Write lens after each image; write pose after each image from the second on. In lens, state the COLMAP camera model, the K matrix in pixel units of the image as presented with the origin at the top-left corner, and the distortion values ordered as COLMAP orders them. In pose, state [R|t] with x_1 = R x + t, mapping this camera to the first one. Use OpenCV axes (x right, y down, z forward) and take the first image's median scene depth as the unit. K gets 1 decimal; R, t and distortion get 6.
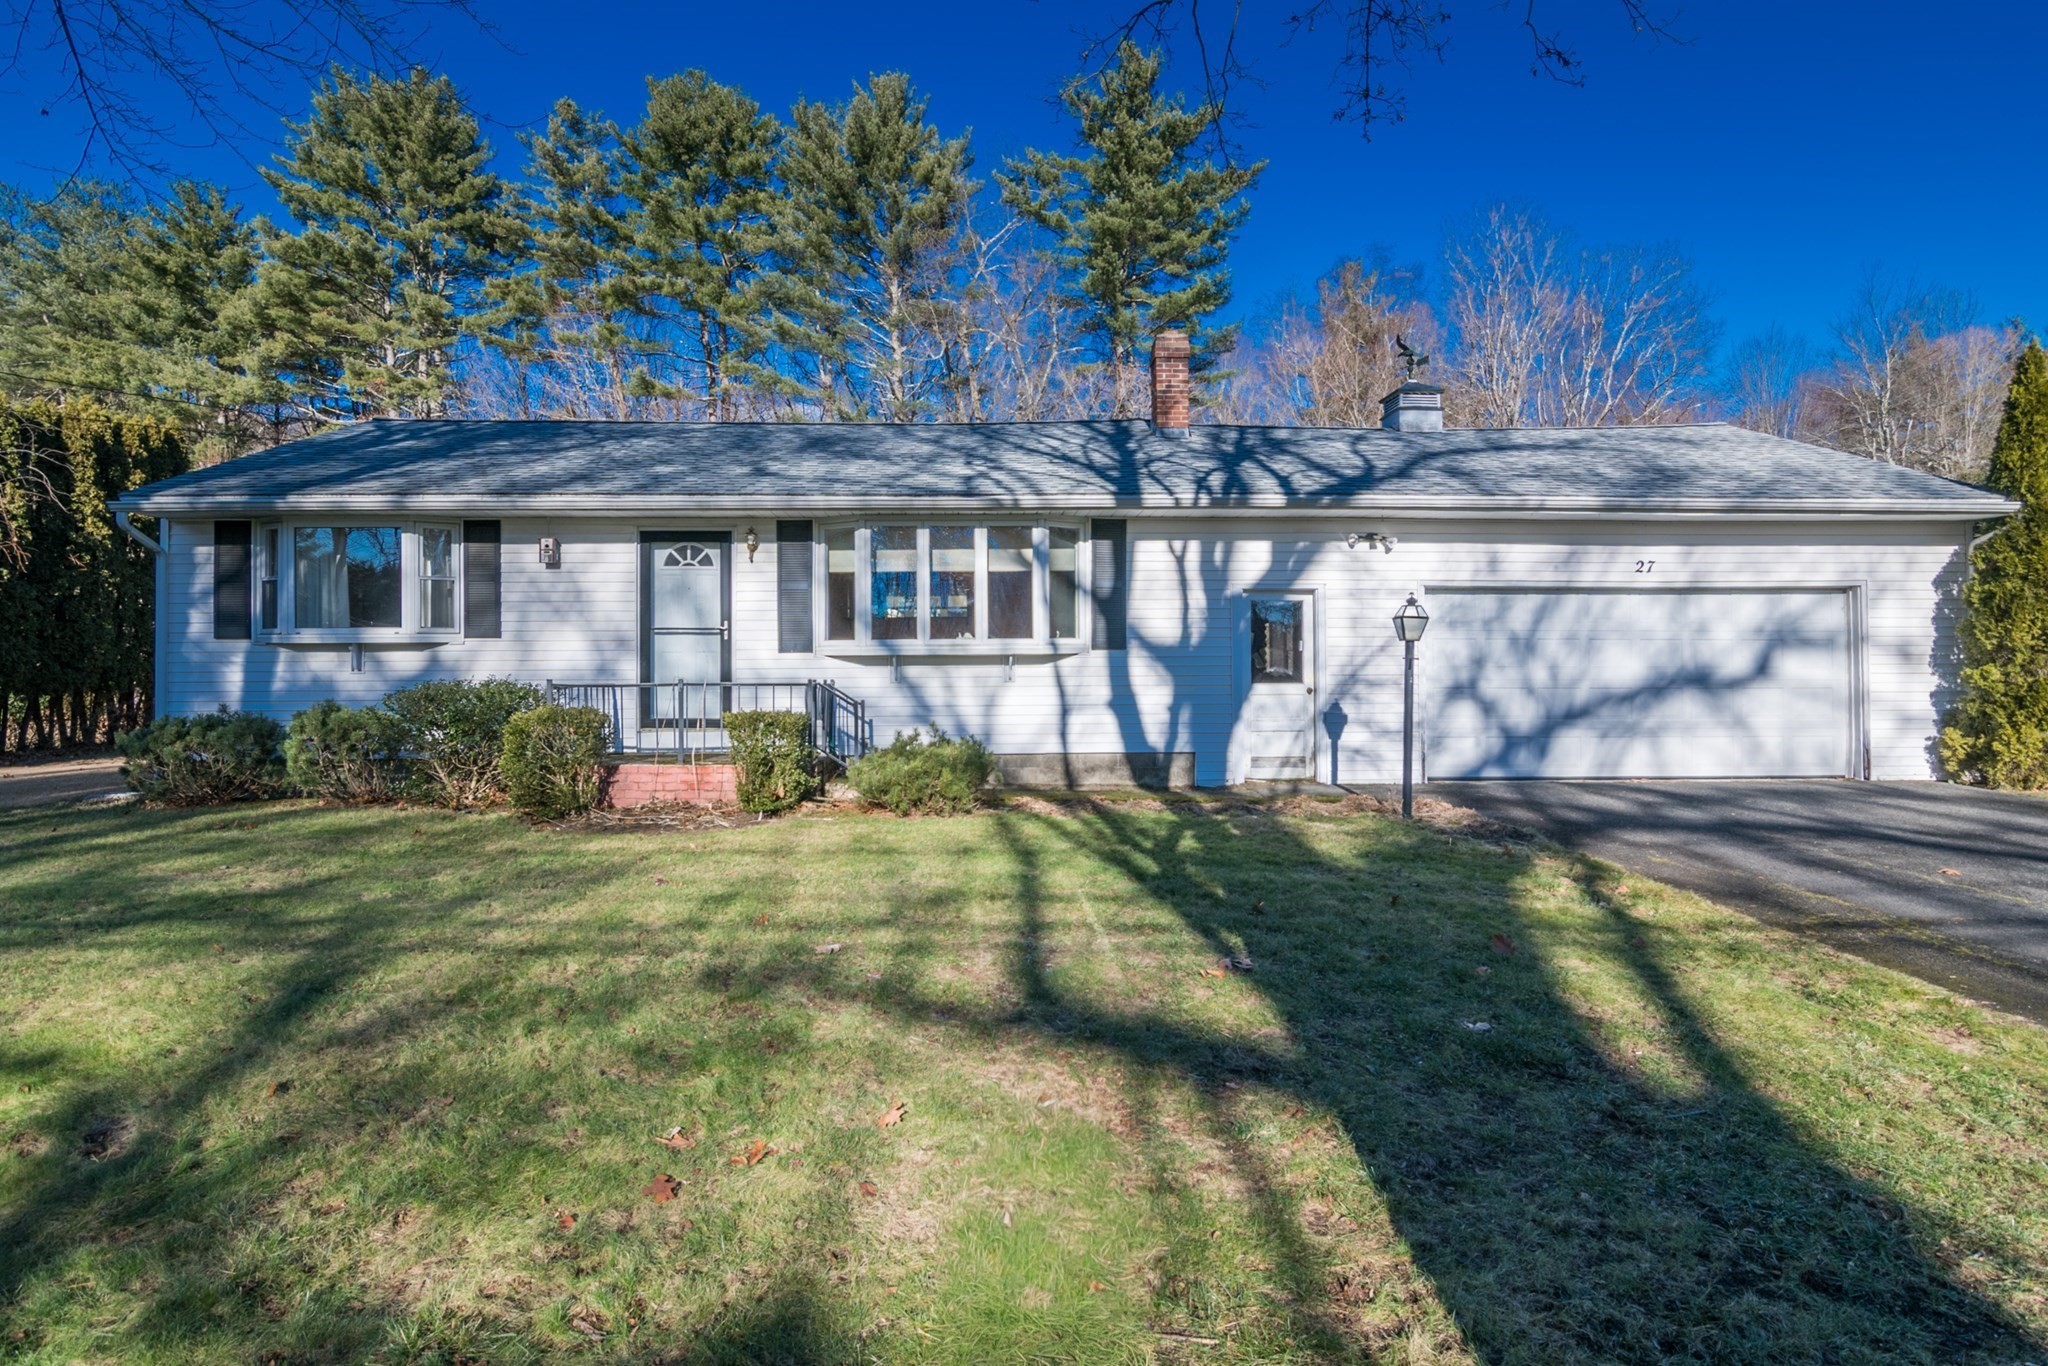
lens RADIAL K [[1001.1, 0, 1019.8], [0, 1001.1, 642.0], [0, 0, 1]] dist [-0.009441, -0.003523]
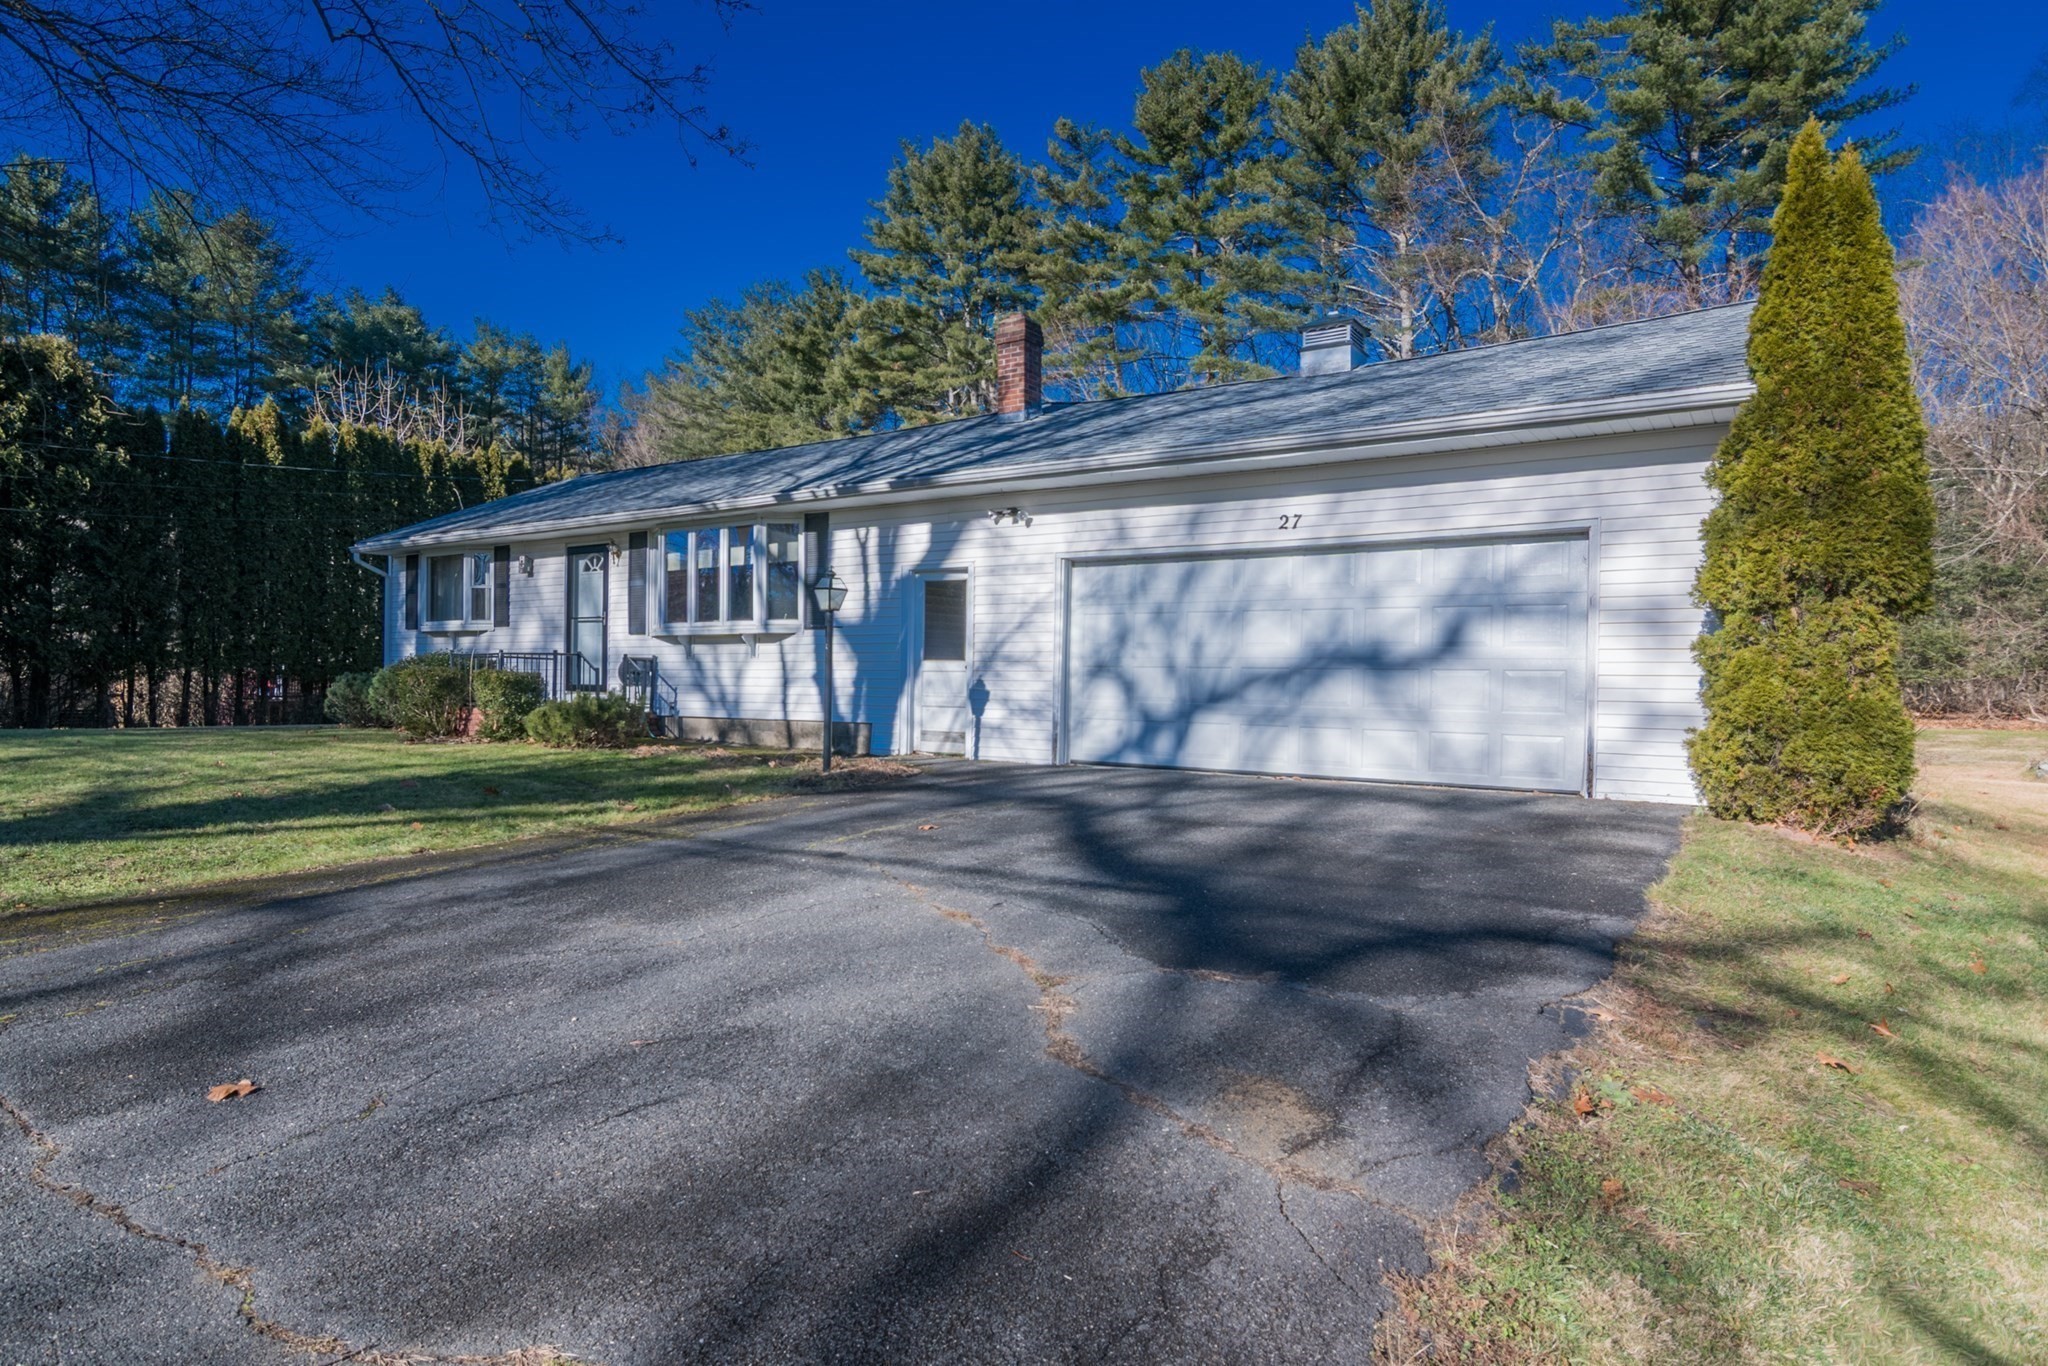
lens RADIAL K [[1156.3, 0, 1044.0], [0, 1156.3, 699.4], [0, 0, 1]] dist [-0.000174, -0.002685]
pose [[0.812537, 0.021461, -0.582514, 1.044205], [-0.005445, 0.999558, 0.029231, 0.046460], [0.582884, -0.020580, 0.812295, 0.089974]]
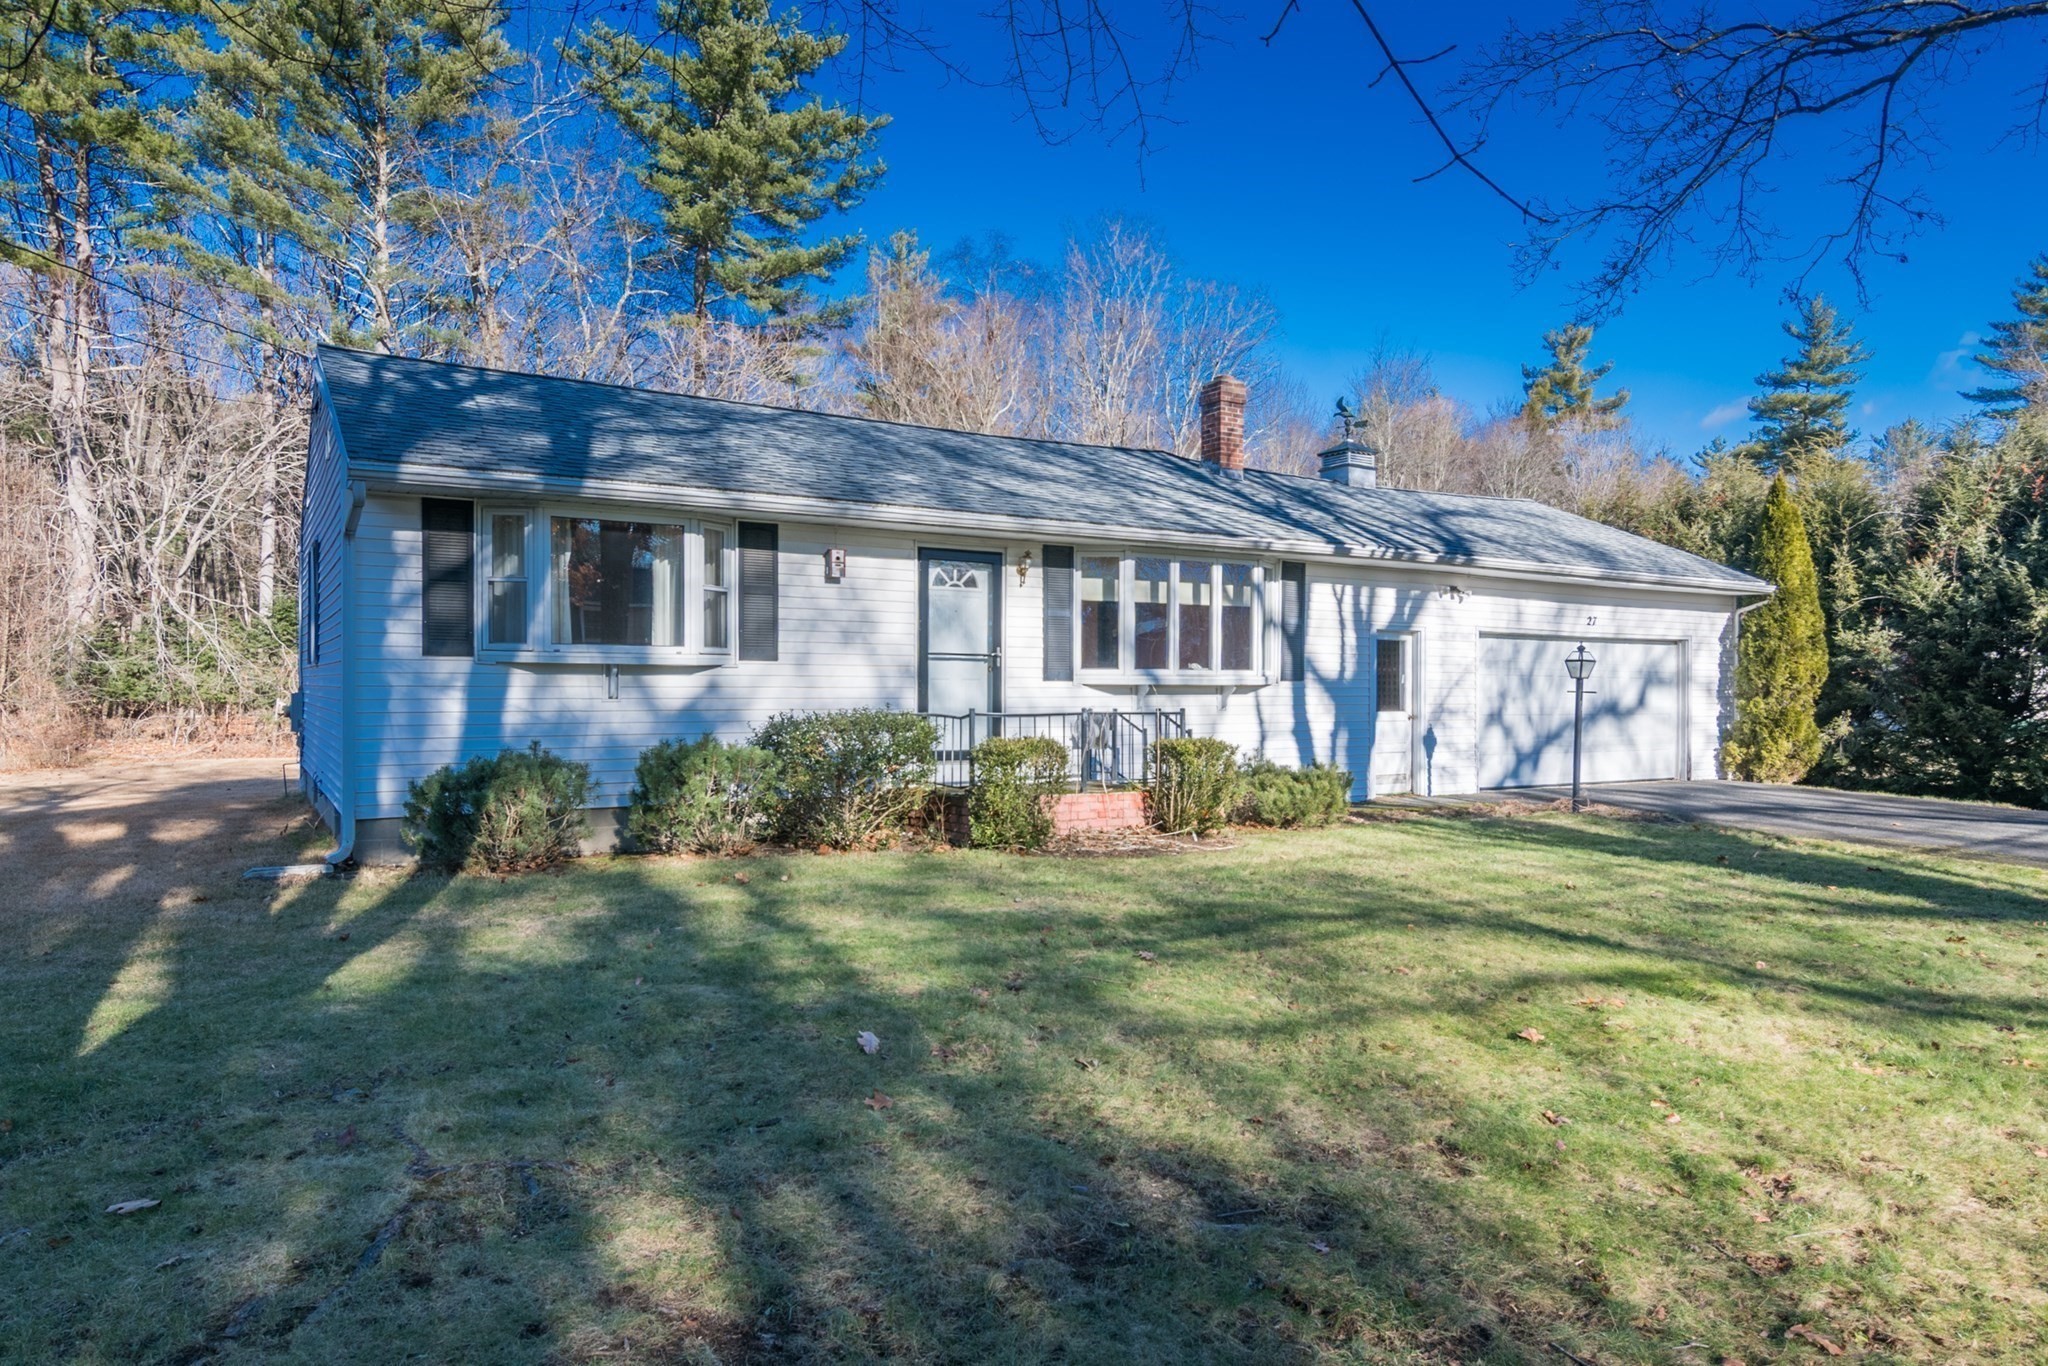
lens RADIAL K [[1263.1, 0, 1025.9], [0, 1263.1, 685.1], [0, 0, 1]] dist [-0.002697, -0.000261]
pose [[0.862349, 0.007925, 0.506253, -0.854412], [-0.015551, 0.999820, 0.010837, 0.001420], [-0.506076, -0.017218, 0.862317, -0.047744]]
